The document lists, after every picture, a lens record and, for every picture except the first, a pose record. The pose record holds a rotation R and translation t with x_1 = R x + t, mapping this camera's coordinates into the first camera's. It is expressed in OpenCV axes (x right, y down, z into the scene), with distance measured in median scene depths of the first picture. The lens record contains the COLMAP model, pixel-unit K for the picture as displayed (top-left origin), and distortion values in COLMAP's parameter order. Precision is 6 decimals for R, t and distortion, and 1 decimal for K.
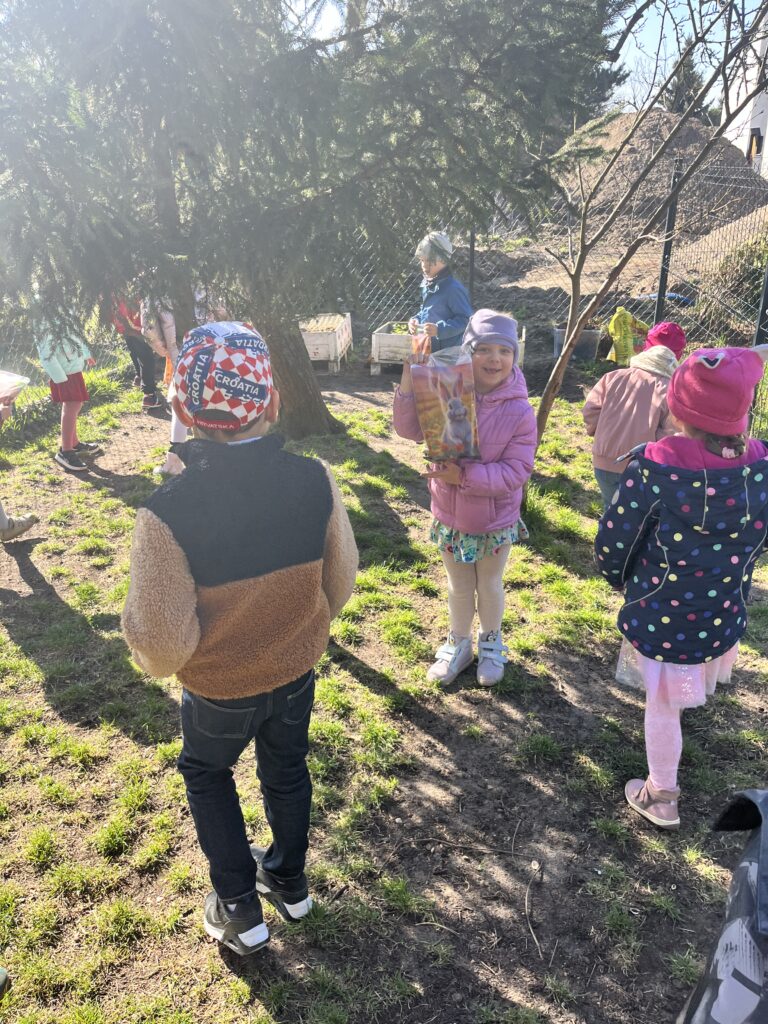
lens RADIAL K [[780.2, 0, 380.4], [0, 780.2, 510.8], [0, 0, 1]] dist [0.054617, -0.071343]
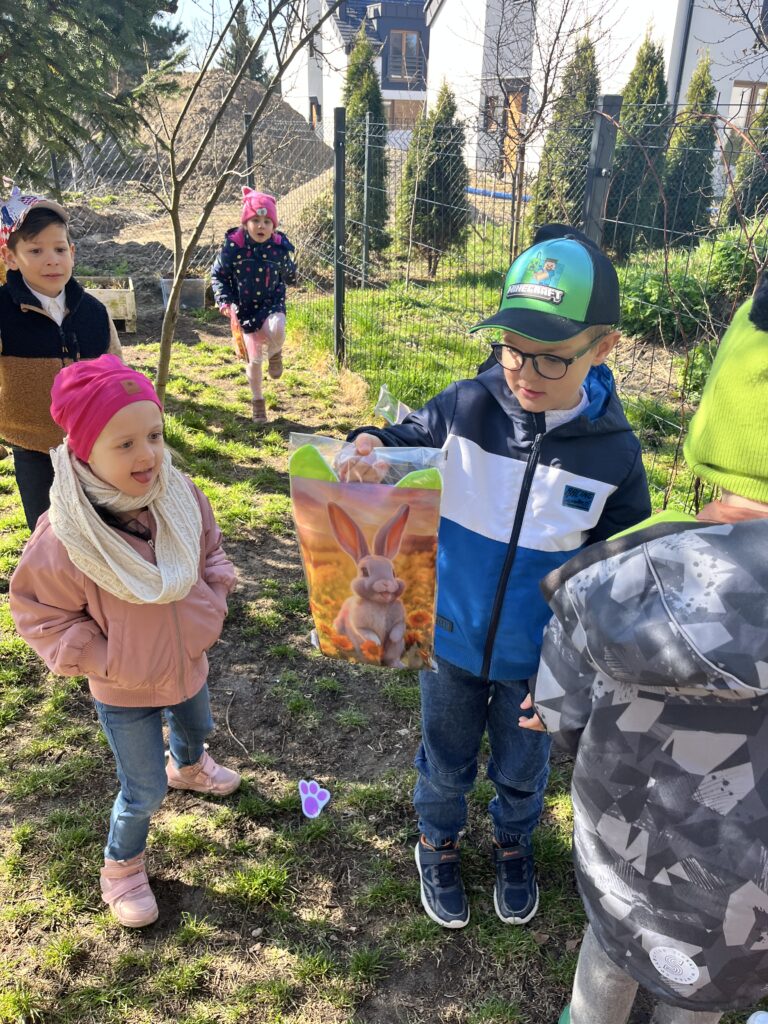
lens RADIAL K [[780.2, 0, 384.5], [0, 780.2, 518.8], [0, 0, 1]] dist [0.054617, -0.071343]
pose [[0.883964, -0.172219, 0.434683, -0.039374], [0.151489, 0.985035, 0.082199, 0.075187], [-0.442334, -0.006811, 0.896825, -0.107032]]
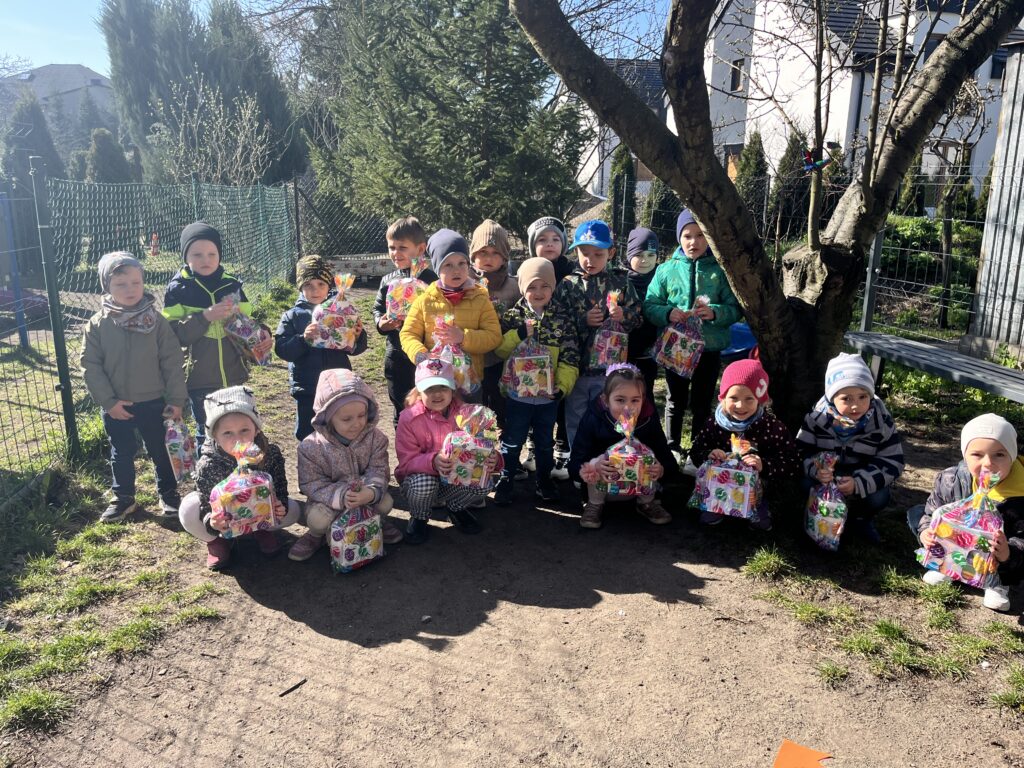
lens RADIAL K [[780.2, 0, 509.8], [0, 780.2, 383.0], [0, 0, 1]] dist [0.054617, -0.071343]
pose [[0.942218, -0.060970, 0.329404, -0.350002], [0.113469, 0.983259, -0.142572, 0.302037], [-0.315197, 0.171711, 0.933363, -0.616407]]
